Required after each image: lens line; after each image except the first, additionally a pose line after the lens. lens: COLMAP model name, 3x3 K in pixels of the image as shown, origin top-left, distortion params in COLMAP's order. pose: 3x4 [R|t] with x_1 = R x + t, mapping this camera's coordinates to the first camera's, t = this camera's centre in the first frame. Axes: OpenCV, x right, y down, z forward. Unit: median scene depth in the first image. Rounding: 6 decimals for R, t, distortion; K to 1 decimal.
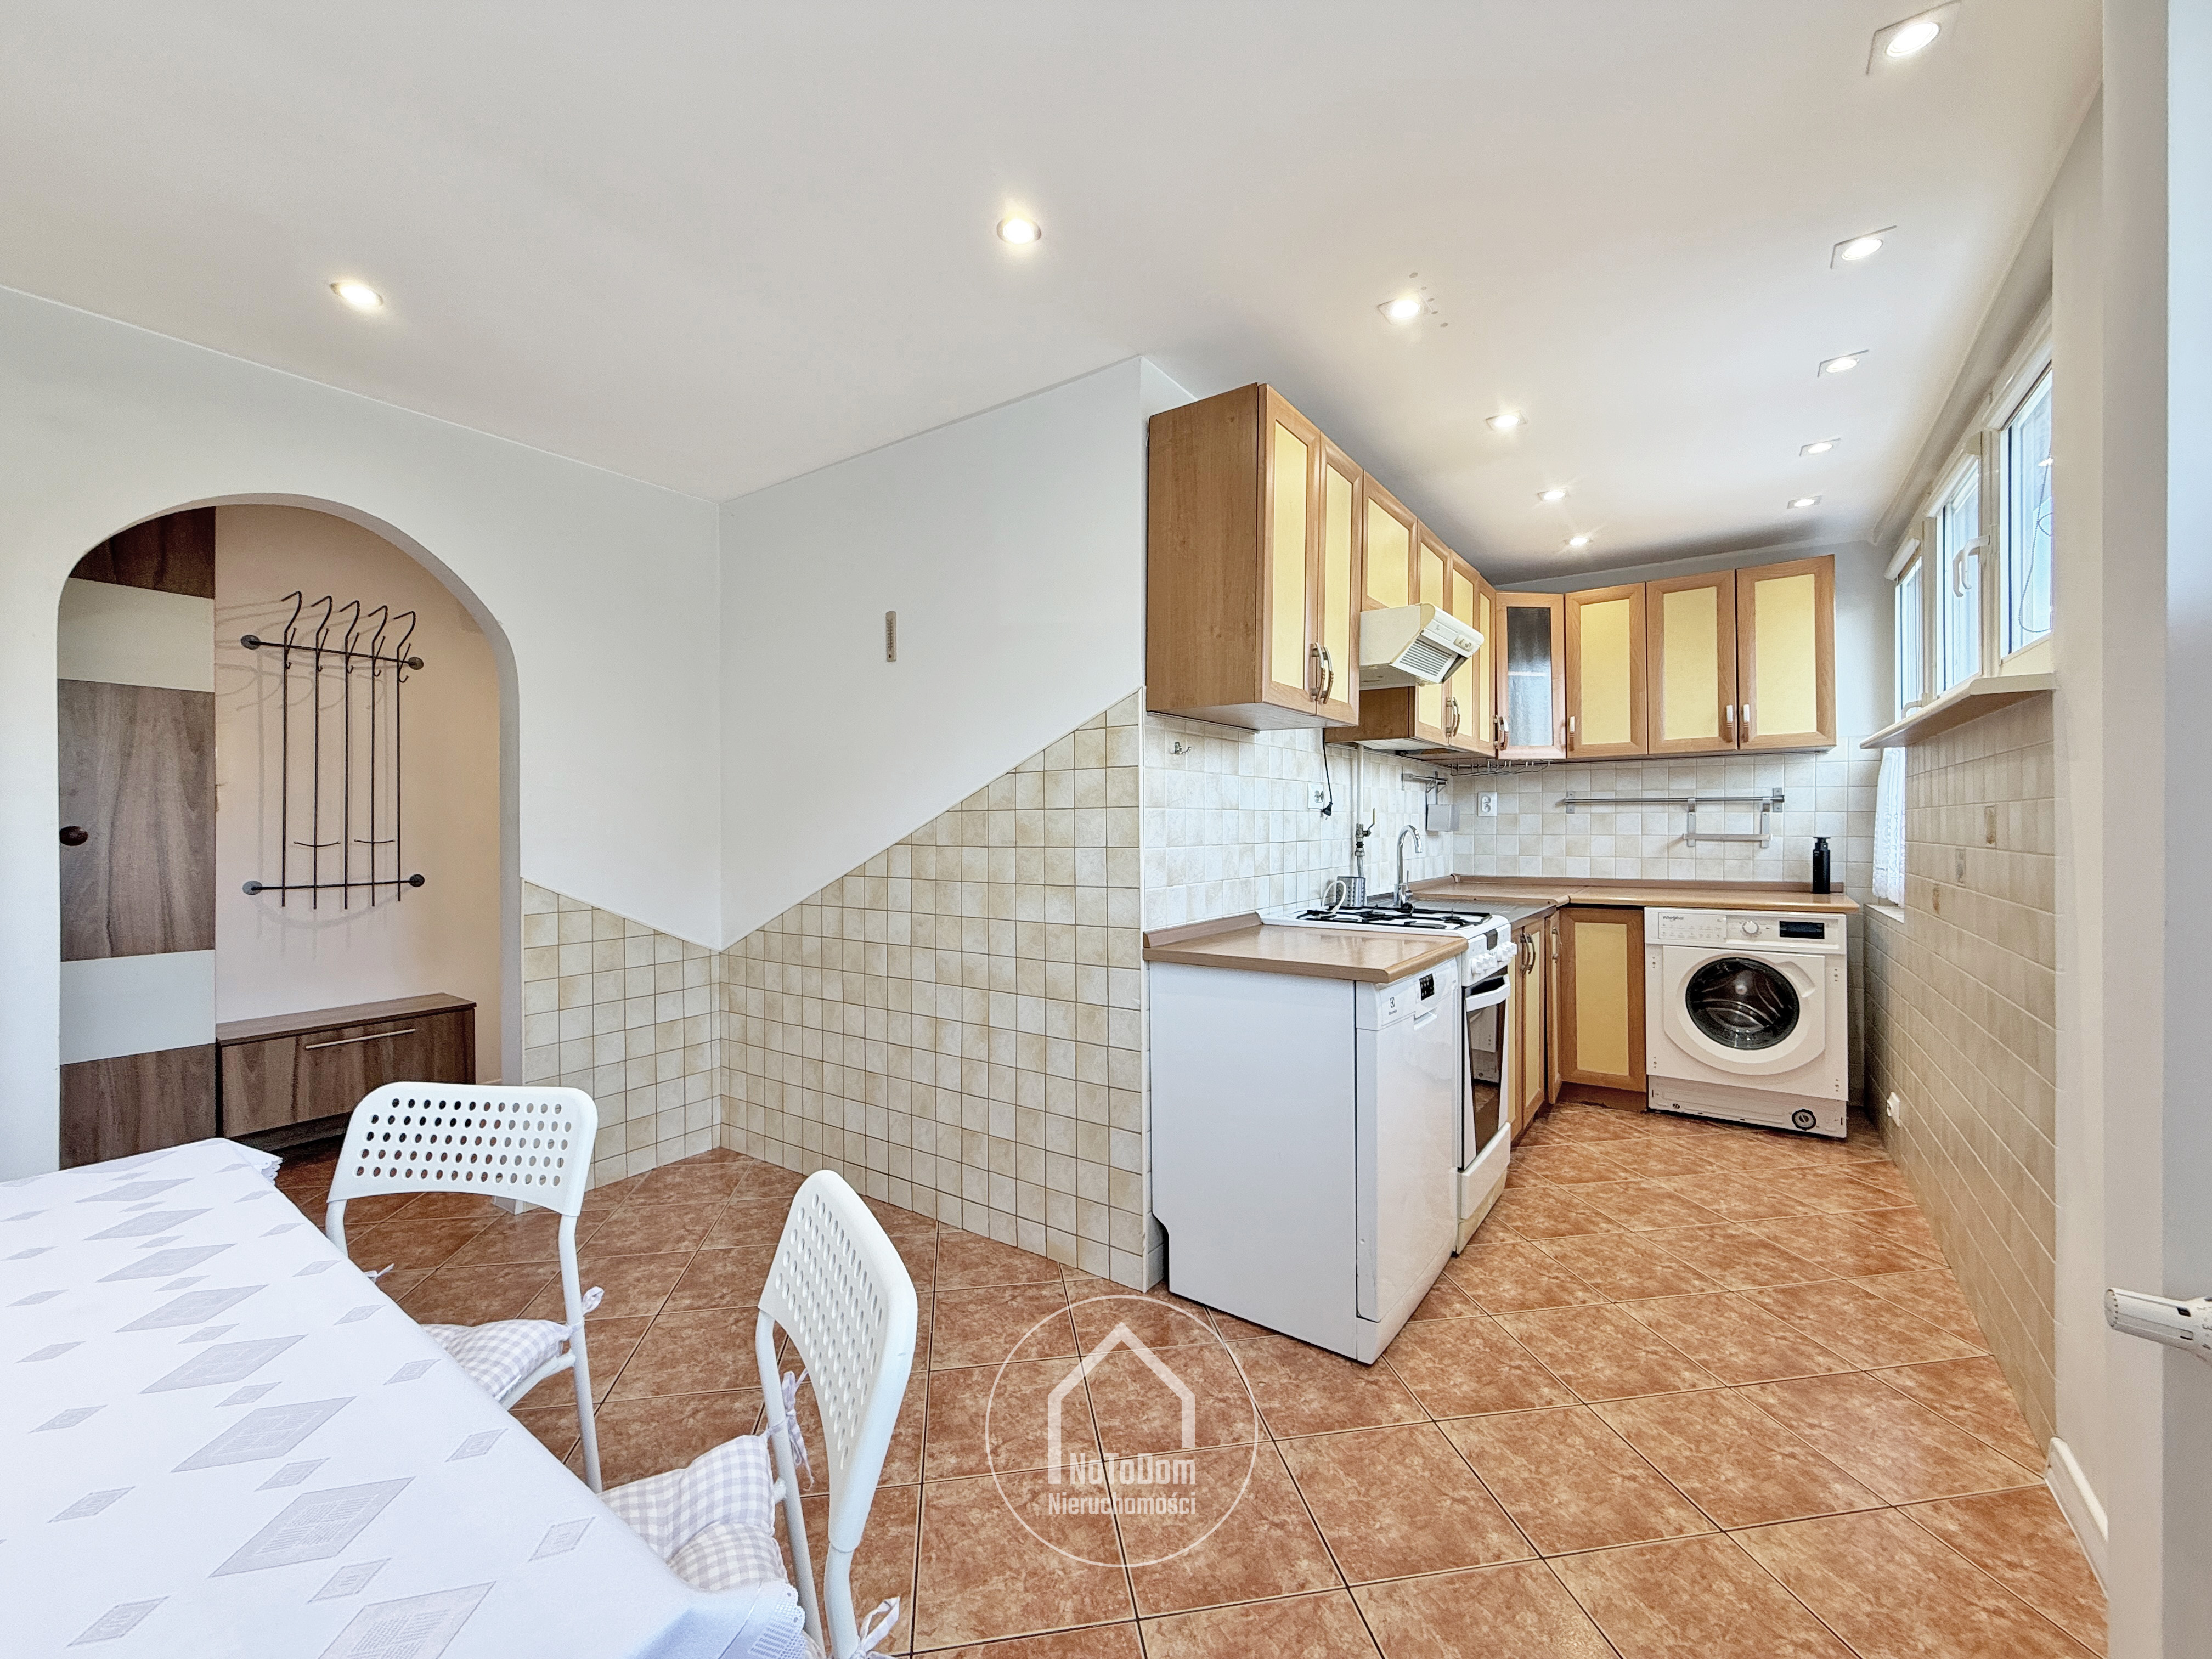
lens RADIAL K [[883.3, 0, 1103.0], [0, 883.3, 825.9], [0, 0, 1]] dist [-0.001614, 0.000128]
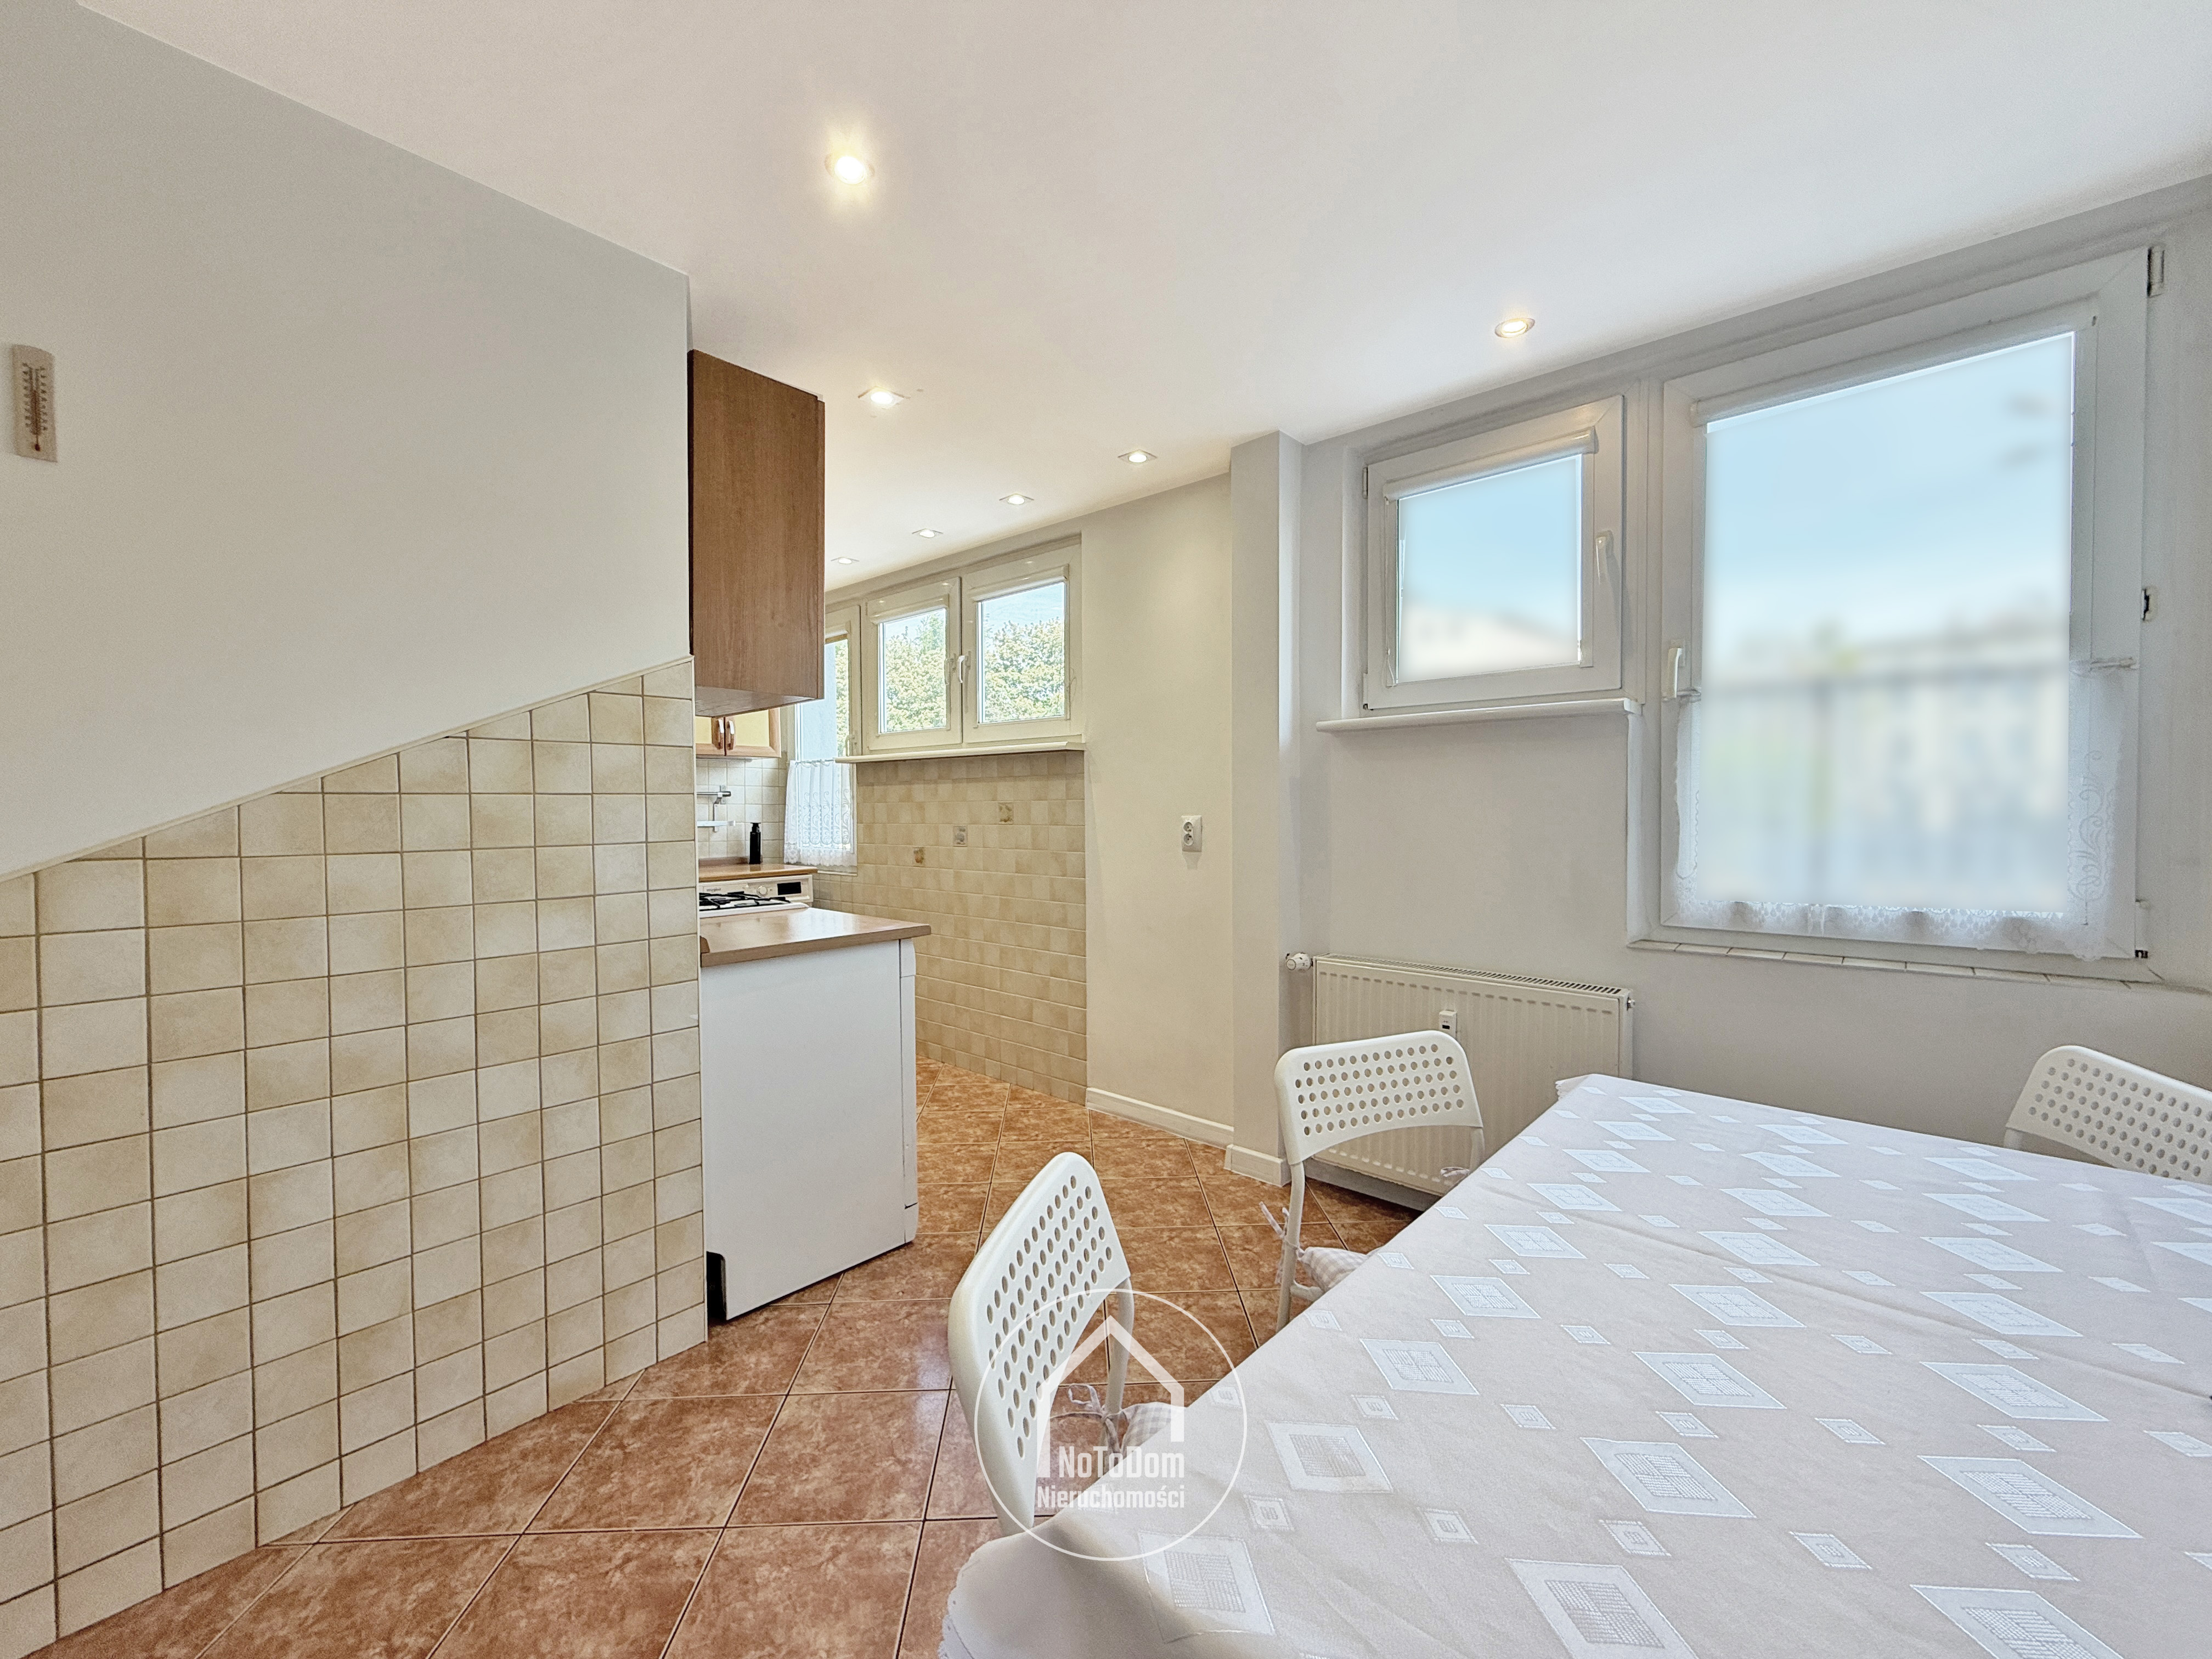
lens RADIAL K [[883.3, 0, 1103.0], [0, 883.3, 825.9], [0, 0, 1]] dist [-0.001614, 0.000128]
pose [[0.111117, -0.017288, 0.993657, -0.712810], [0.007830, 0.999833, 0.016520, -0.001018], [-0.993776, 0.005944, 0.111234, 0.456646]]
